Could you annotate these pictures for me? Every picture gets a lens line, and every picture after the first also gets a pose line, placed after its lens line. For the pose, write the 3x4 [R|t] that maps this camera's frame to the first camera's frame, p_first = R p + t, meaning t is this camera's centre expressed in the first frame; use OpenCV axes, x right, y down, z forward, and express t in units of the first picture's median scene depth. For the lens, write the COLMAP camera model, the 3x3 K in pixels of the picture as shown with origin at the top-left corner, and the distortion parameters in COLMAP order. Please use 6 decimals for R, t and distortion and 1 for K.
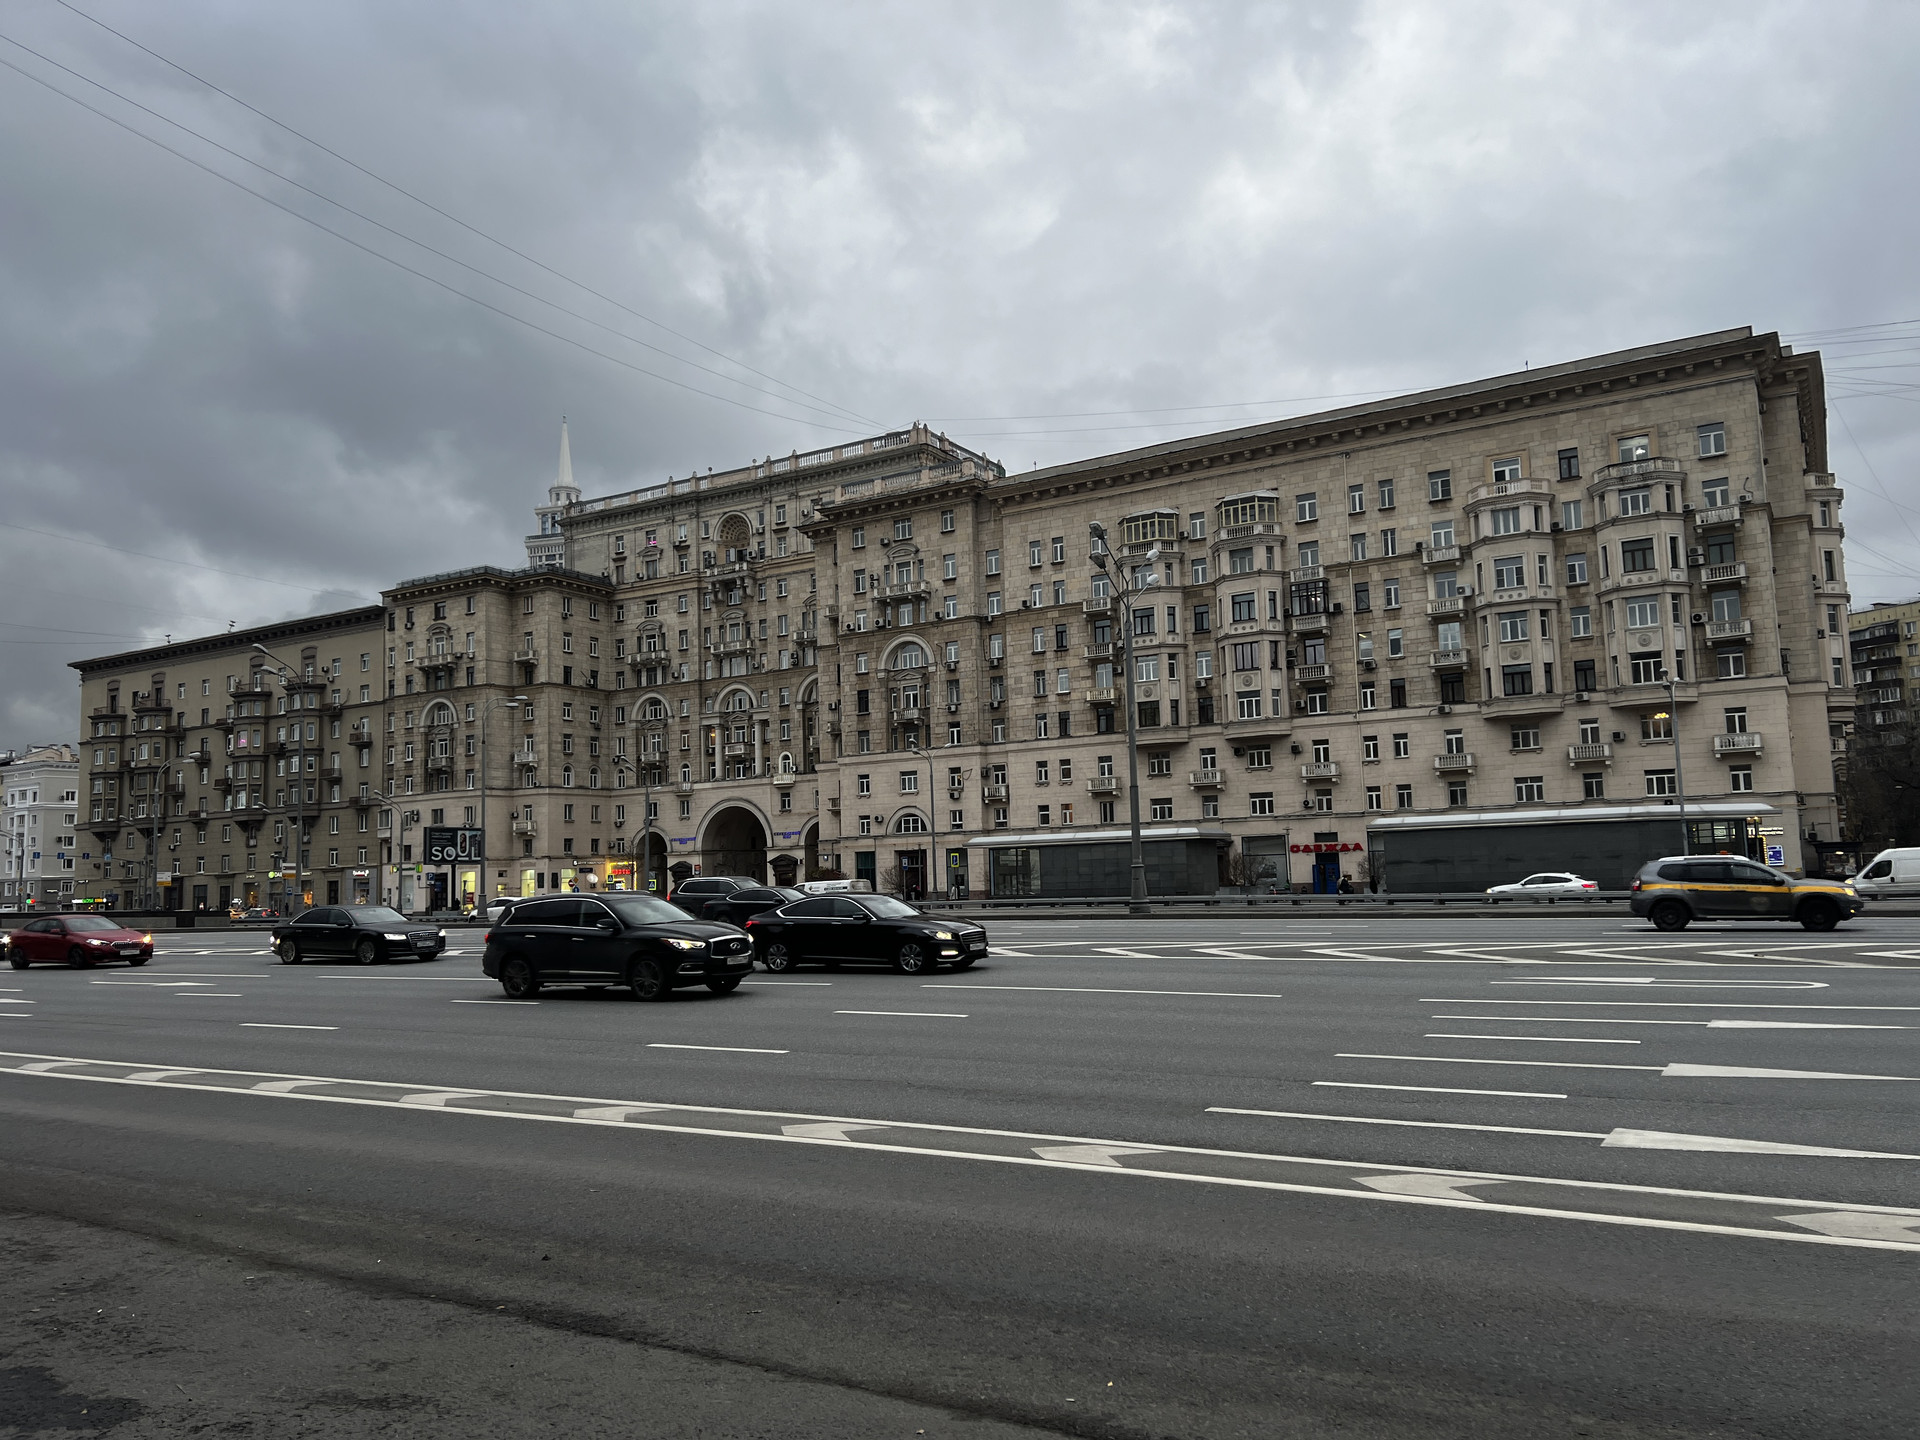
lens RADIAL K [[1457.6, 0, 959.5], [0, 1457.6, 721.5], [0, 0, 1]] dist [-0.000517, -0.000004]
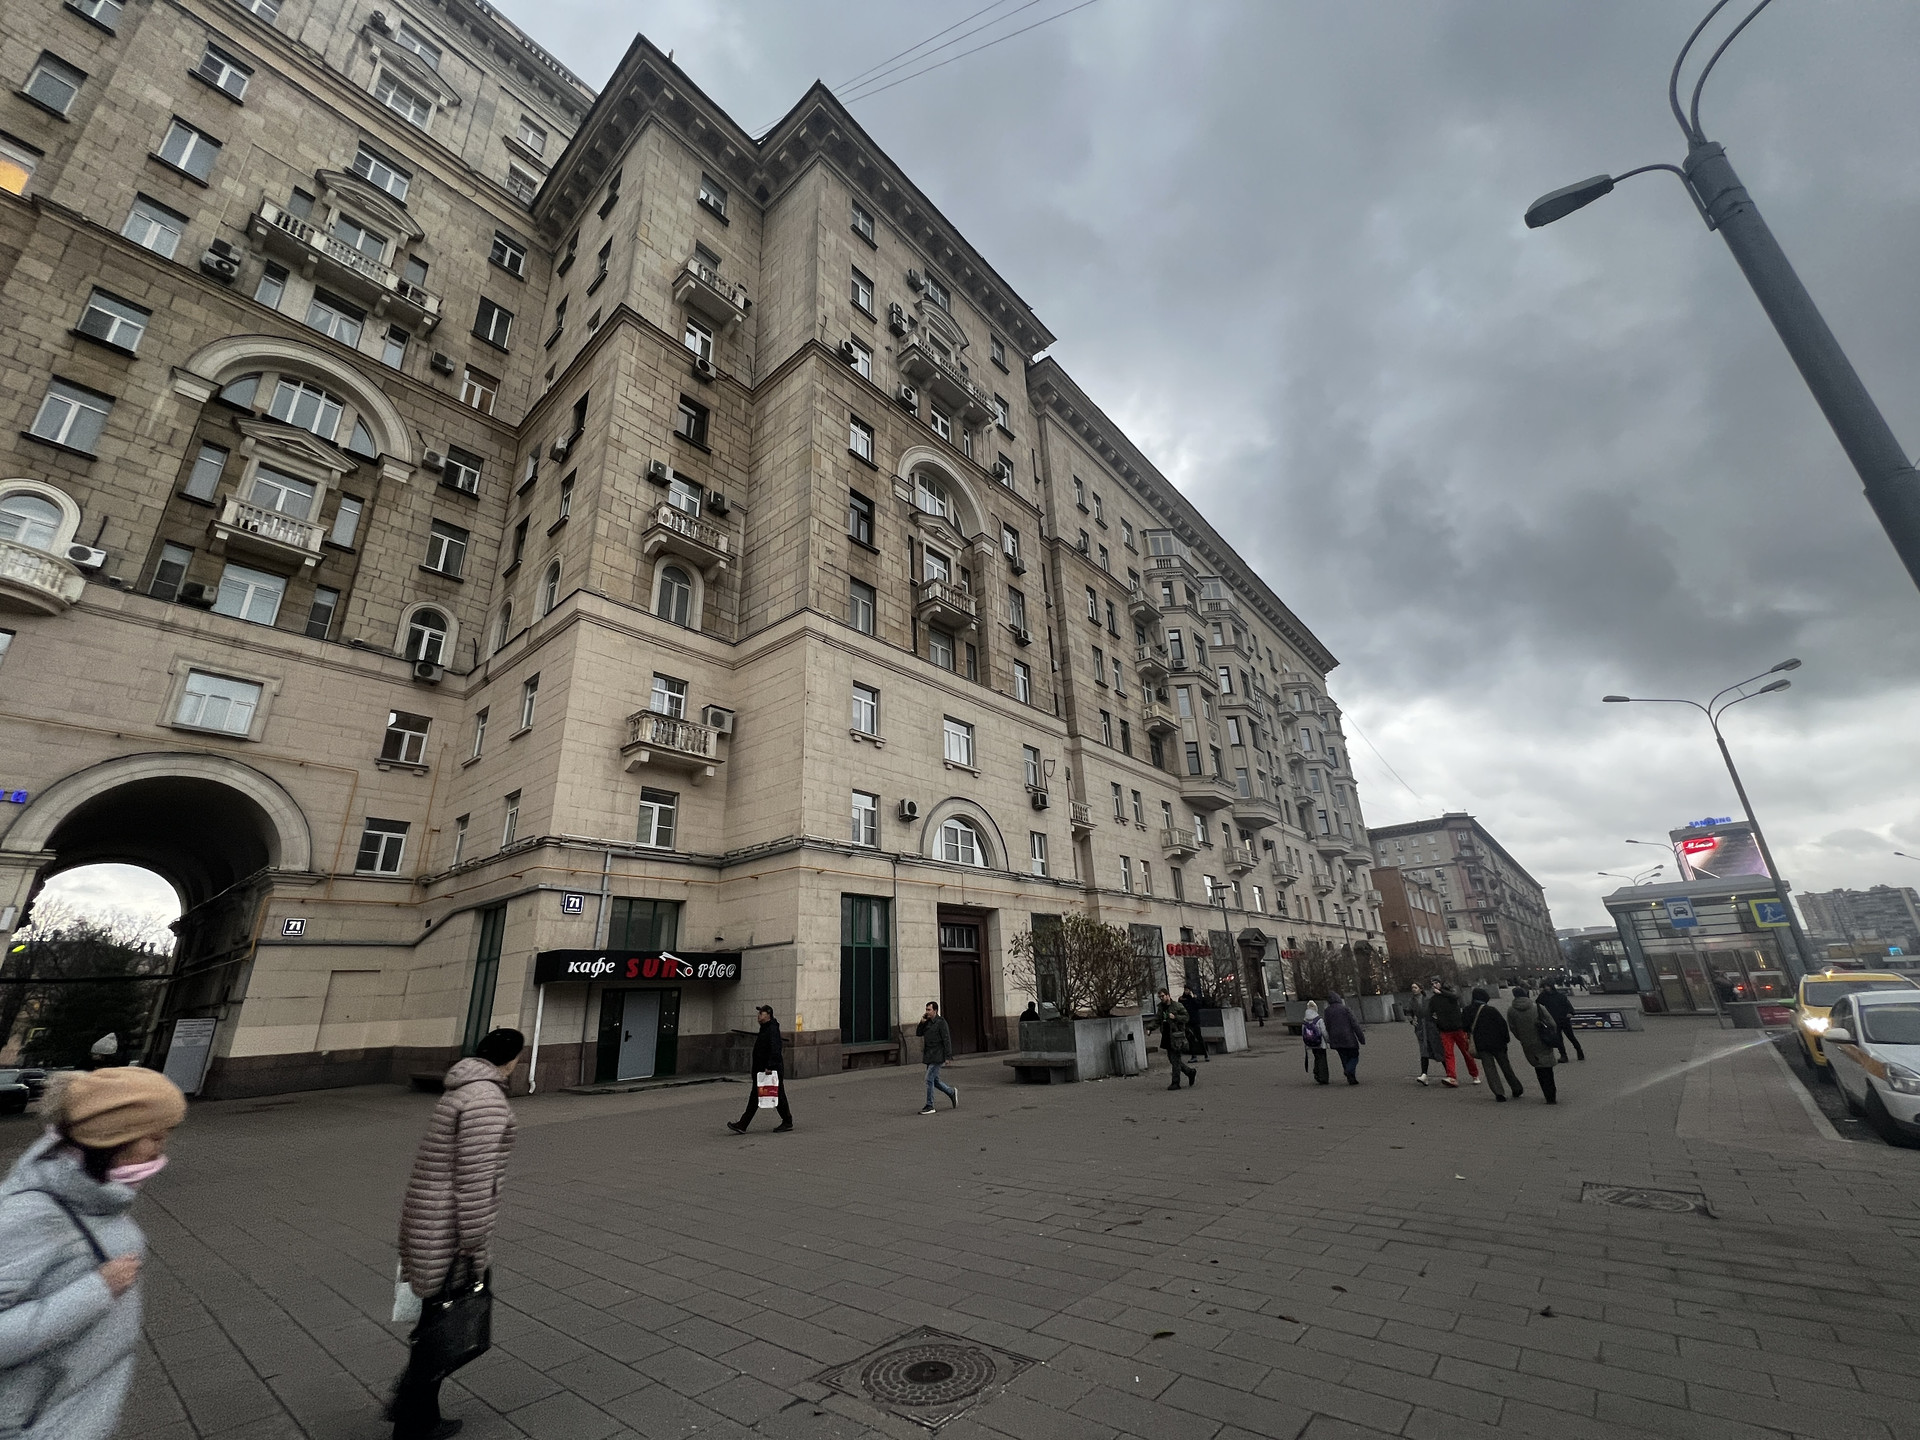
lens RADIAL K [[774.6, 0, 954.9], [0, 774.6, 714.5], [0, 0, 1]] dist [-0.000124, -0.000264]
pose [[0.142442, 0.368645, 0.918592, -0.242983], [-0.069499, 0.929489, -0.362242, 0.114440], [-0.987360, -0.012243, 0.158019, 0.955030]]
